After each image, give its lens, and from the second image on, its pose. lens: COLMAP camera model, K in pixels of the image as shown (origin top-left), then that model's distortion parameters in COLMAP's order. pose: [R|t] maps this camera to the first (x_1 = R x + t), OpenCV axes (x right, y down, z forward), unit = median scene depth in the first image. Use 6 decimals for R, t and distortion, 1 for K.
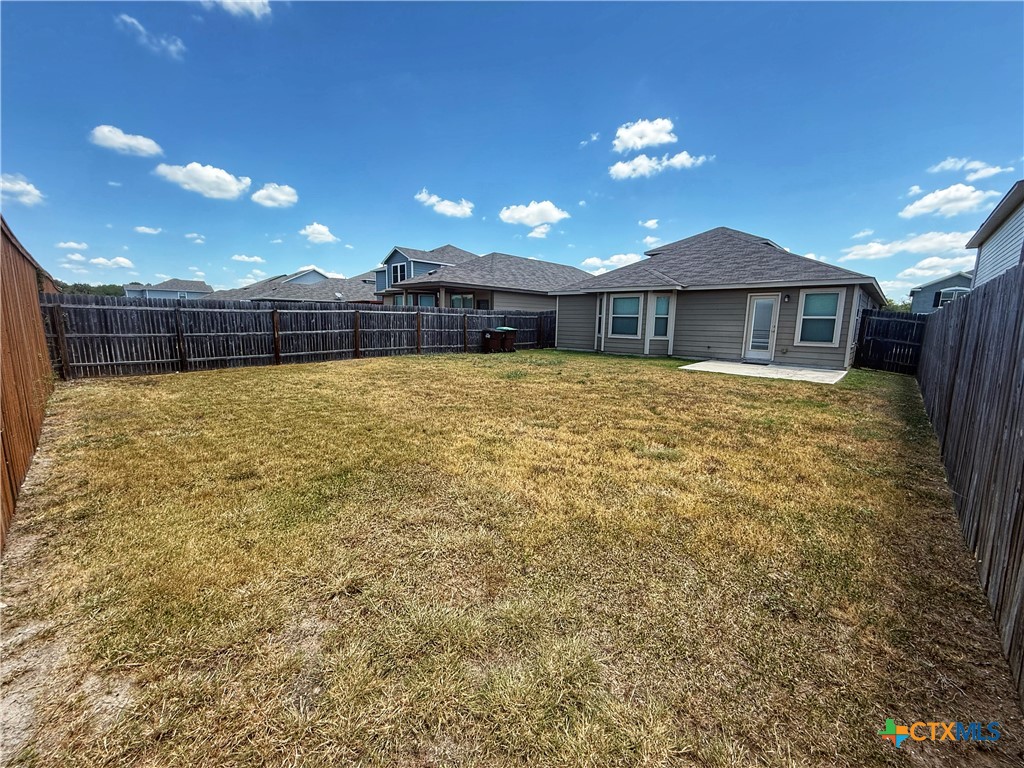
lens RADIAL K [[408.3, 0, 508.9], [0, 408.3, 383.9], [0, 0, 1]] dist [-0.000332, 0.000043]
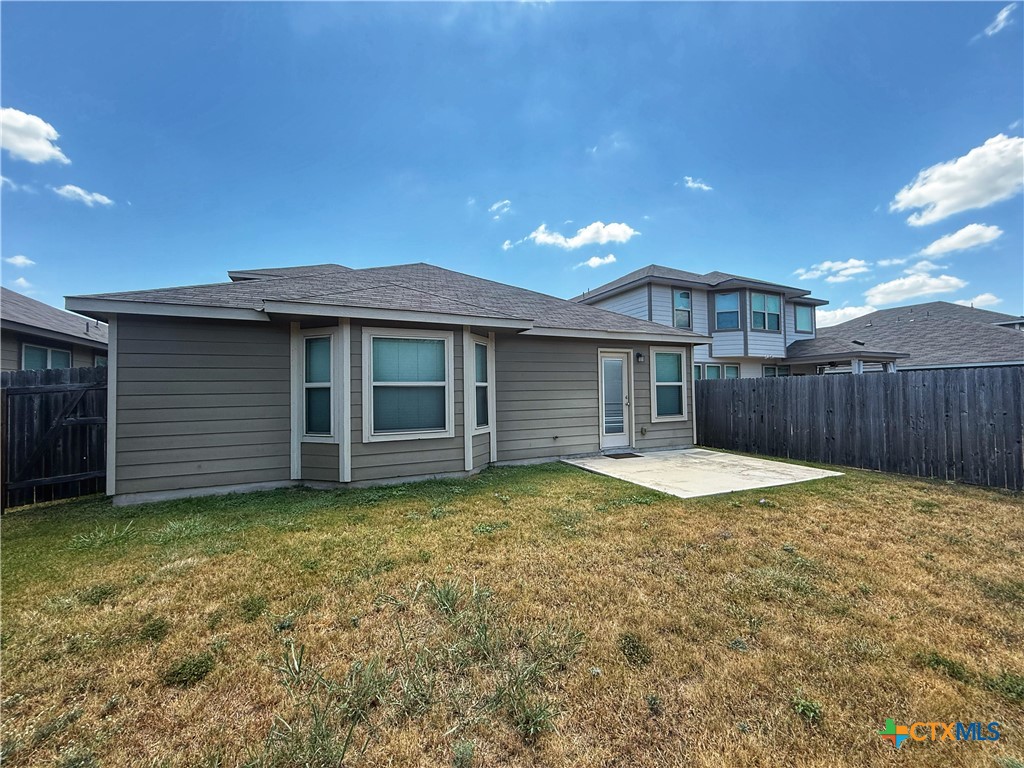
lens RADIAL K [[408.3, 0, 508.9], [0, 408.3, 383.9], [0, 0, 1]] dist [-0.000332, 0.000043]
pose [[0.378847, -0.007060, 0.925432, -0.048972], [0.157125, 0.985944, -0.056800, -0.133349], [-0.912024, 0.166927, 0.374631, 0.791572]]
